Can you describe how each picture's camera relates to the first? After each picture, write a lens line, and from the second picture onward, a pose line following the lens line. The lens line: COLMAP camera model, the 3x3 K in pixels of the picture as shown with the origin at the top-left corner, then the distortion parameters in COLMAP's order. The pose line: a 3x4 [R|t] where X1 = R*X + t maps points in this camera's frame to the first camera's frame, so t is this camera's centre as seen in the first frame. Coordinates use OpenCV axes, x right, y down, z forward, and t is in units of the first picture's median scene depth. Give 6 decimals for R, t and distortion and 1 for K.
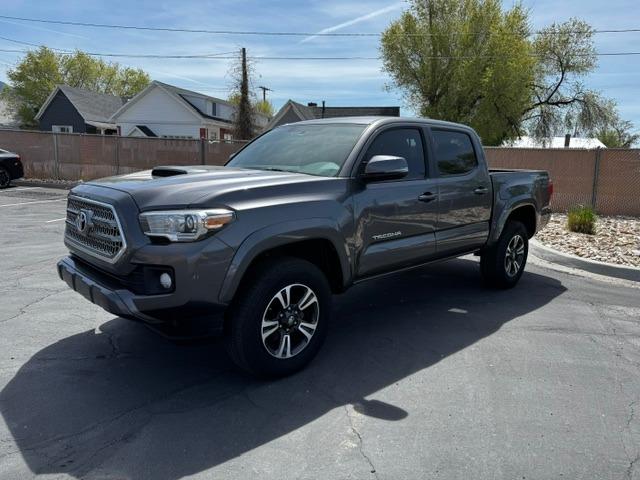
lens RADIAL K [[451.0, 0, 323.5], [0, 451.0, 245.1], [0, 0, 1]] dist [0.022435, -0.034243]
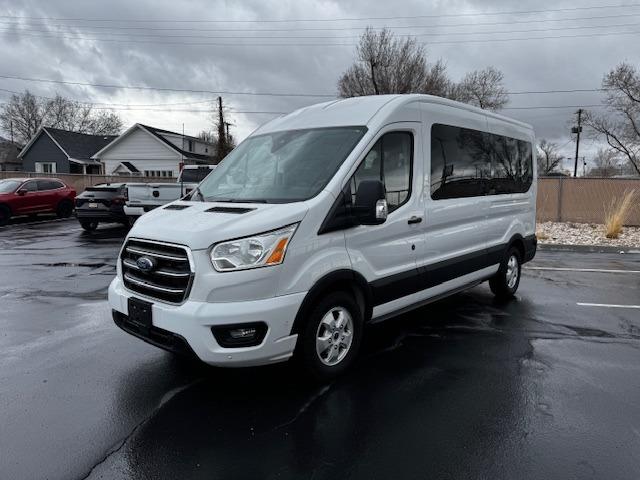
lens RADIAL K [[451.0, 0, 326.8], [0, 451.0, 241.7], [0, 0, 1]] dist [0.022435, -0.034243]
pose [[0.993988, -0.040773, 0.101610, -0.025627], [0.047045, 0.997082, -0.060111, 0.024284], [-0.098863, 0.064530, 0.993007, -0.150285]]
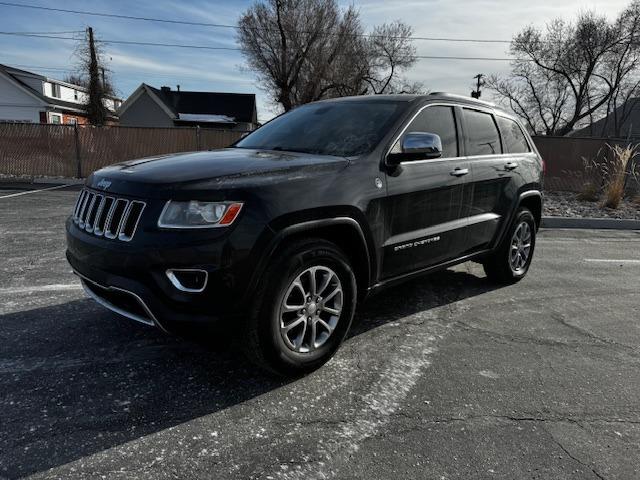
lens RADIAL K [[451.0, 0, 319.3], [0, 451.0, 245.3], [0, 0, 1]] dist [0.022435, -0.034243]
pose [[0.949235, -0.073241, 0.305923, -0.033829], [0.063505, 0.997111, 0.041669, 0.008855], [-0.308091, -0.020126, 0.951144, -0.047087]]
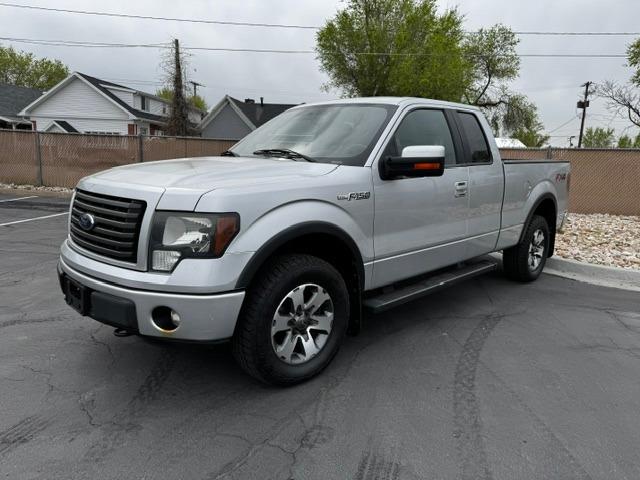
lens RADIAL K [[451.0, 0, 325.8], [0, 451.0, 239.2], [0, 0, 1]] dist [0.022435, -0.034243]
pose [[0.988400, -0.025515, 0.149713, -0.016027], [0.026868, 0.999614, -0.007018, -0.004093], [-0.149476, 0.010959, 0.988705, 0.021024]]
